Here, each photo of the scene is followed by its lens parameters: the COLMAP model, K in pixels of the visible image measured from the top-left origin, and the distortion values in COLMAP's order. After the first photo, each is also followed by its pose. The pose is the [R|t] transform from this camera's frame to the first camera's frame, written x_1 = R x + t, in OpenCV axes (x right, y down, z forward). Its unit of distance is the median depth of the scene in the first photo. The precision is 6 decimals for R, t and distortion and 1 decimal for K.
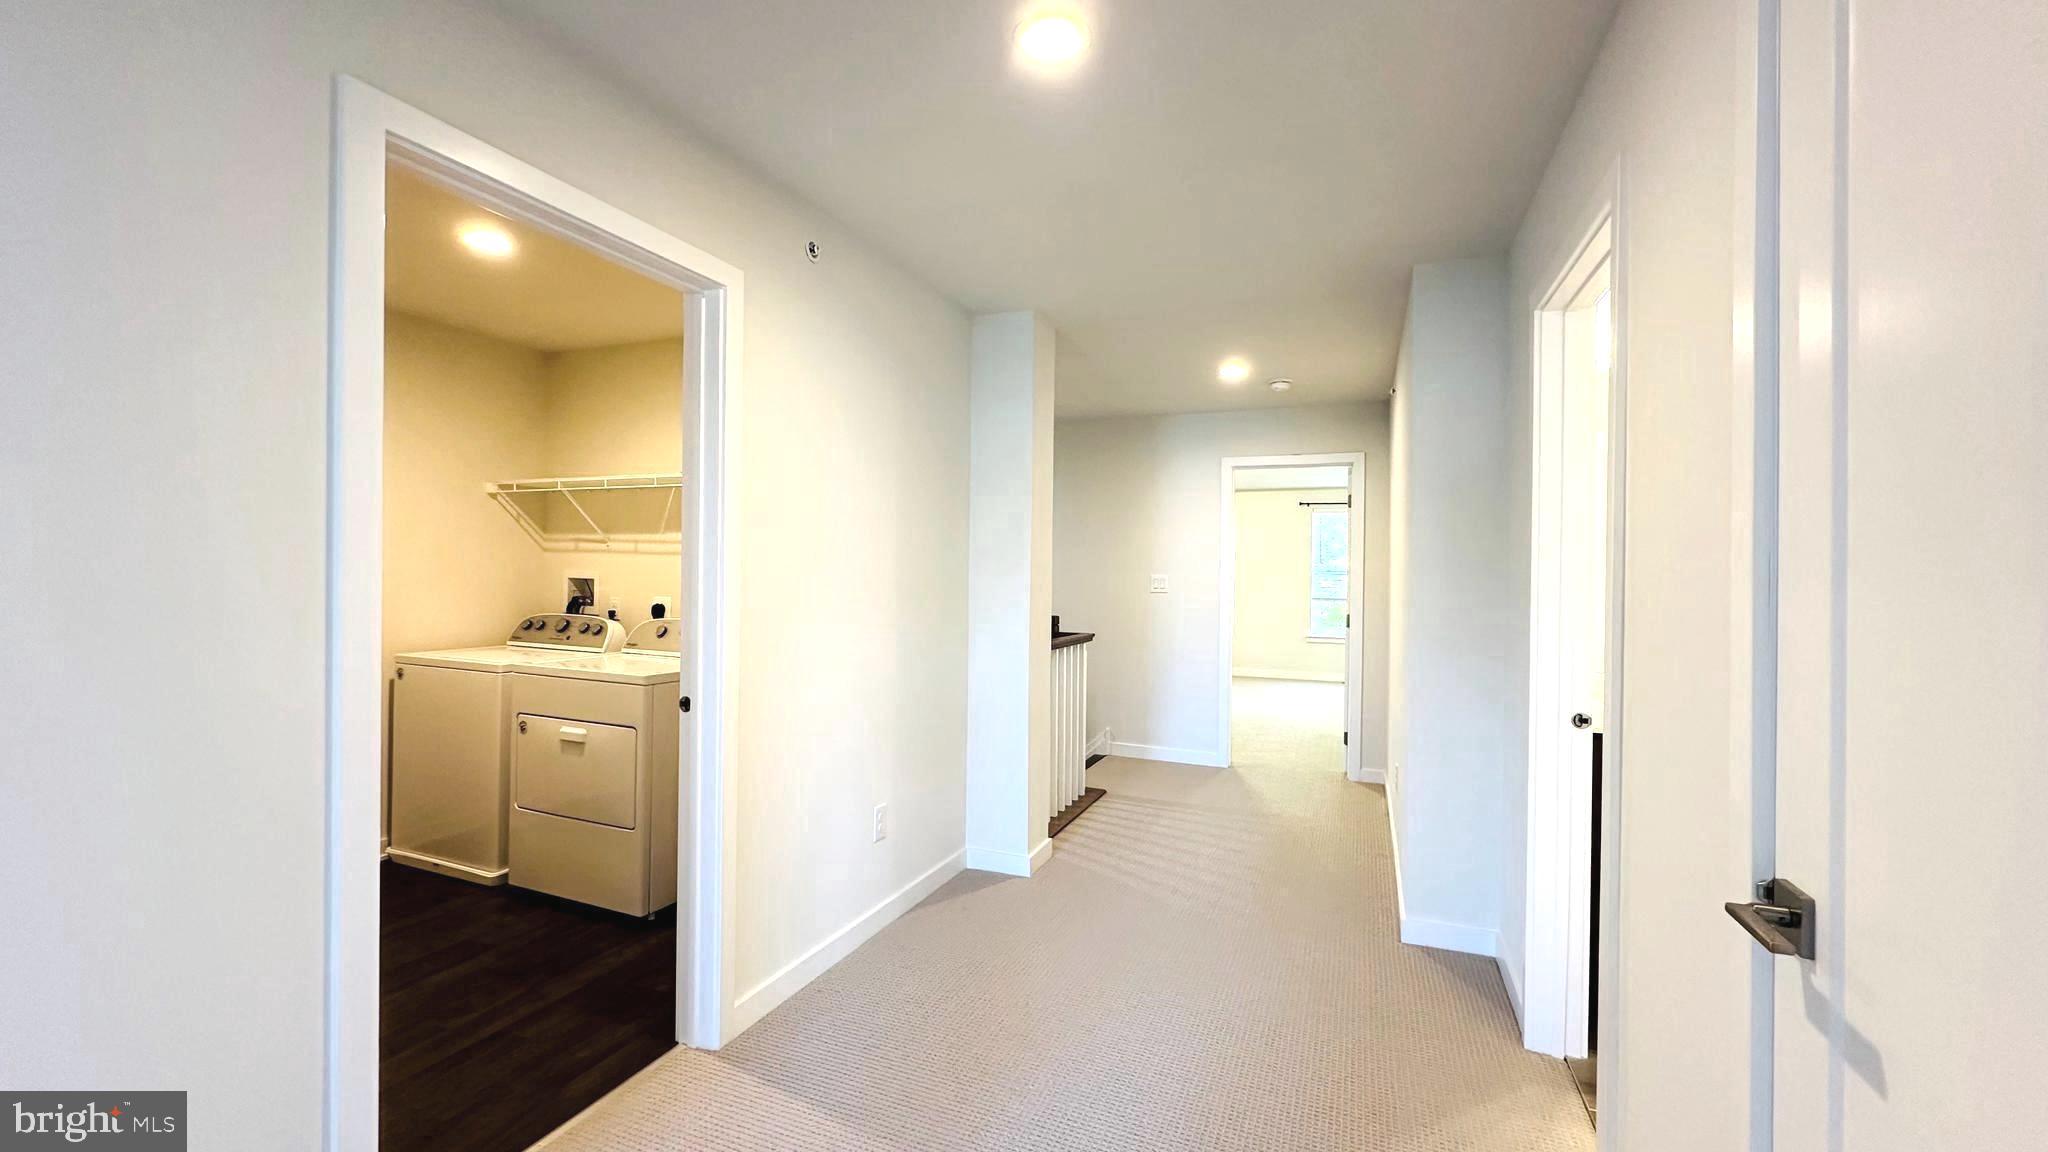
lens RADIAL K [[815.0, 0, 1024.0], [0, 815.0, 576.0], [0, 0, 1]] dist [-0.003494, 0.000140]
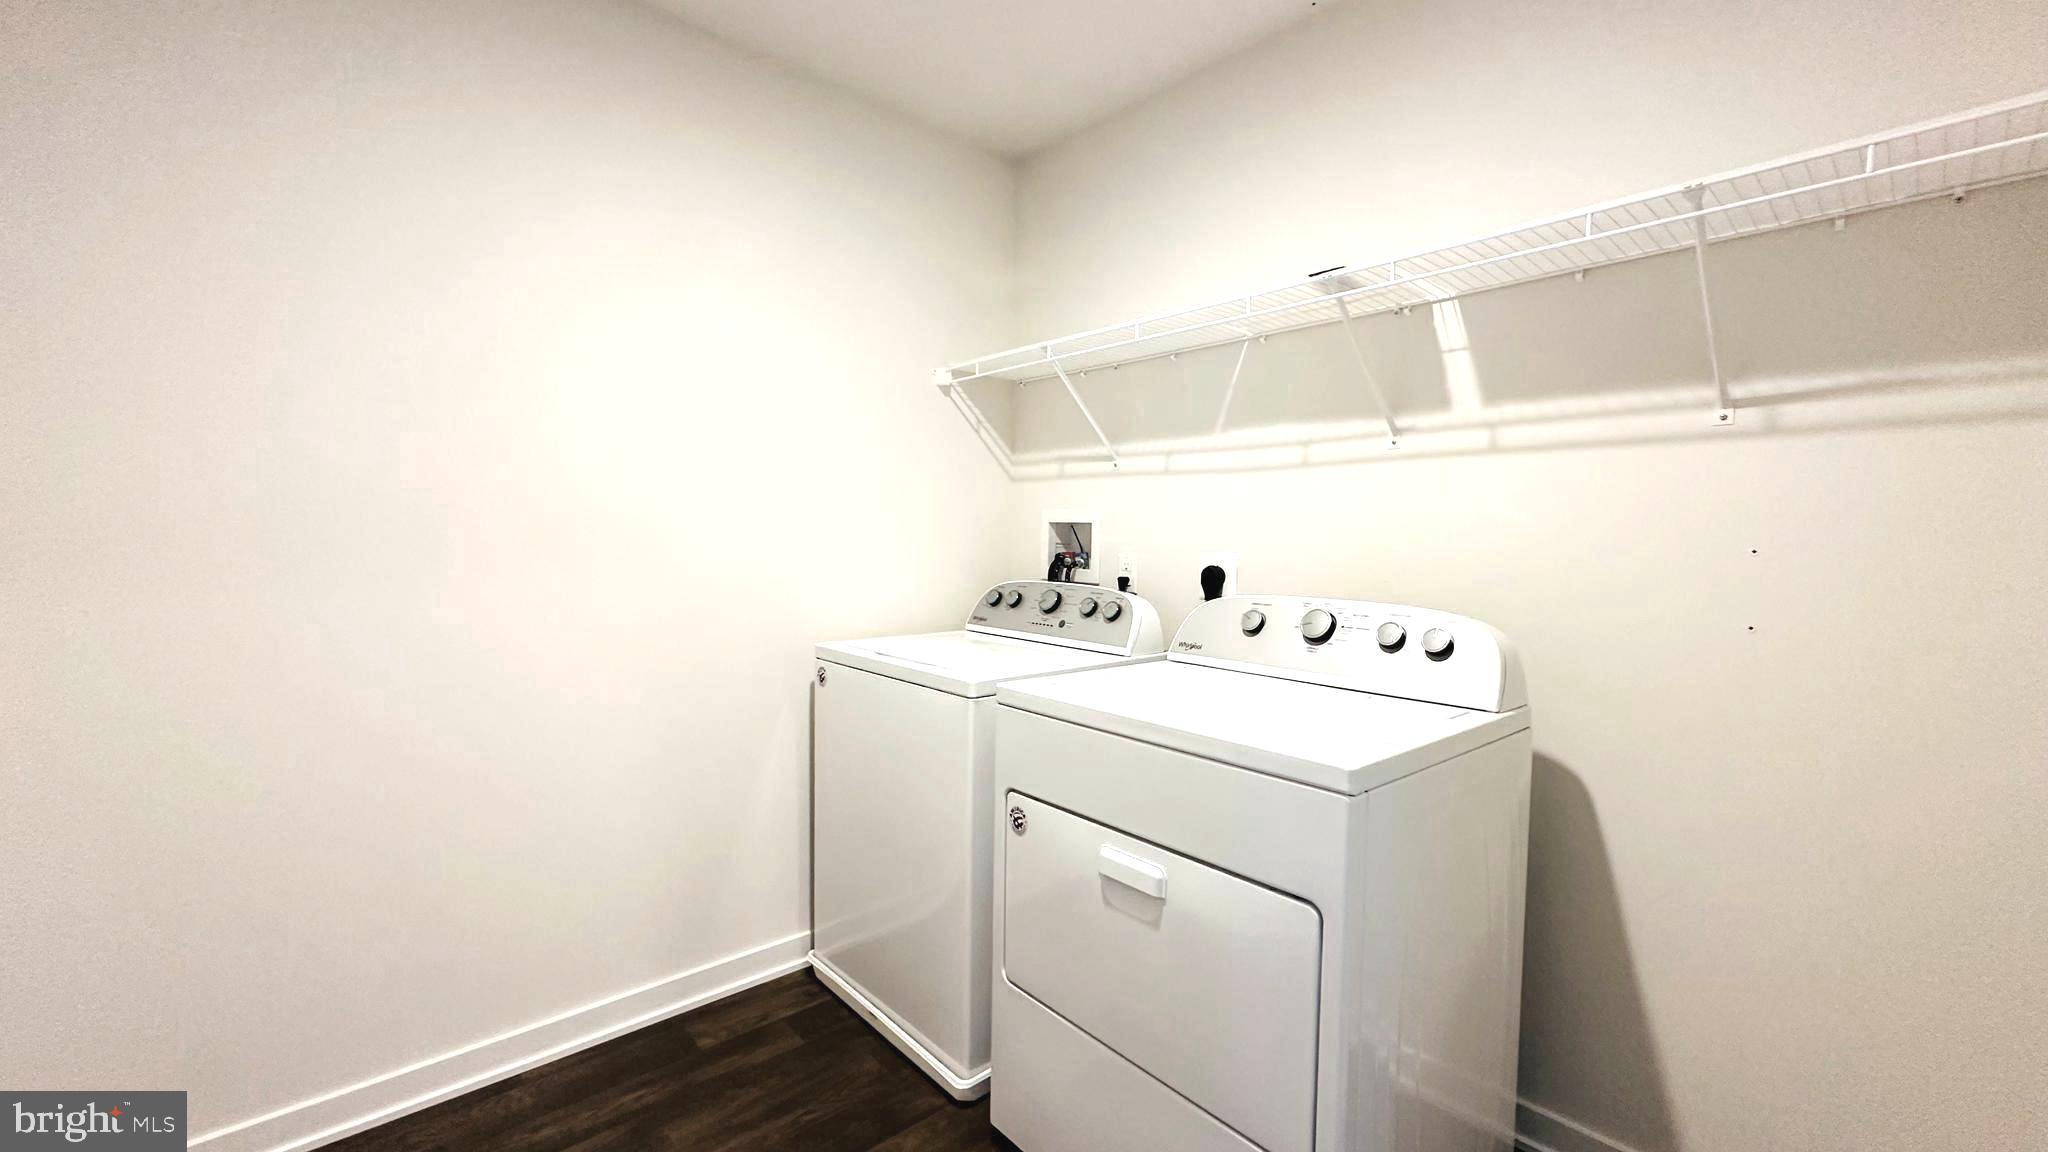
lens RADIAL K [[815.0, 0, 1024.0], [0, 815.0, 576.0], [0, 0, 1]] dist [-0.003494, 0.000140]
pose [[0.899483, 0.014227, -0.436724, -0.325498], [0.003113, 0.999236, 0.038965, 0.019443], [0.436945, -0.036408, 0.898751, 0.463296]]
